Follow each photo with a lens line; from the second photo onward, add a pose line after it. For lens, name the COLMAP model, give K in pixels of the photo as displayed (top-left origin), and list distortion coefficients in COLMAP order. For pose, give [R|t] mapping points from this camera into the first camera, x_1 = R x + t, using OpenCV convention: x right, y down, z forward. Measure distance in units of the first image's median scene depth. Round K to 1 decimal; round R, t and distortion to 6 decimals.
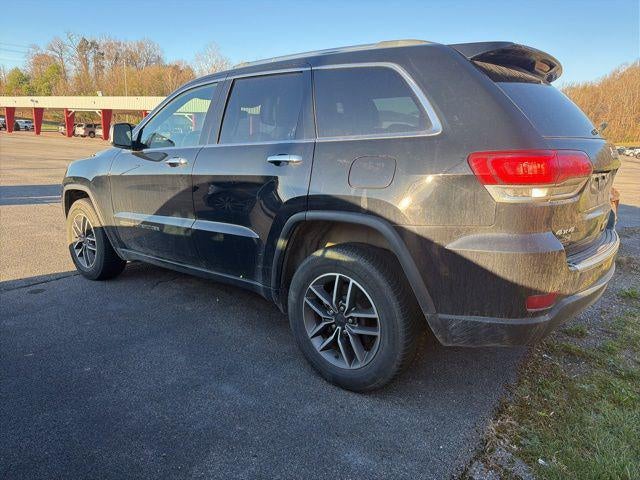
lens RADIAL K [[454.8, 0, 317.2], [0, 454.8, 237.0], [0, 0, 1]] dist [0.017743, -0.018793]
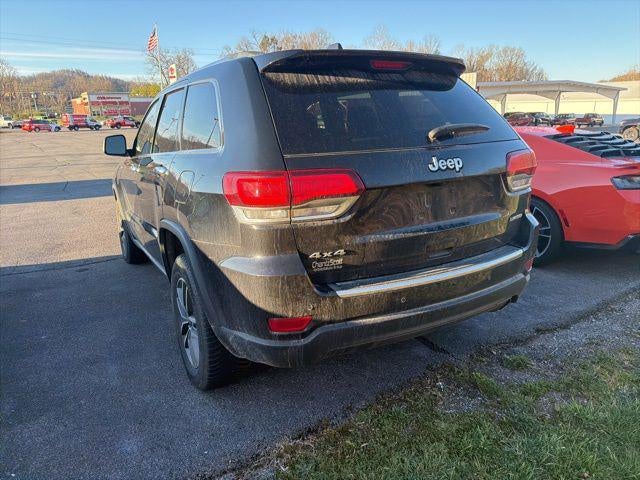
lens RADIAL K [[454.8, 0, 314.4], [0, 454.8, 241.9], [0, 0, 1]] dist [0.017743, -0.018793]
pose [[0.930623, 0.046440, -0.363022, 0.483458], [-0.028895, 0.998144, 0.053615, -0.049437], [0.364838, -0.039406, 0.930237, 0.072593]]
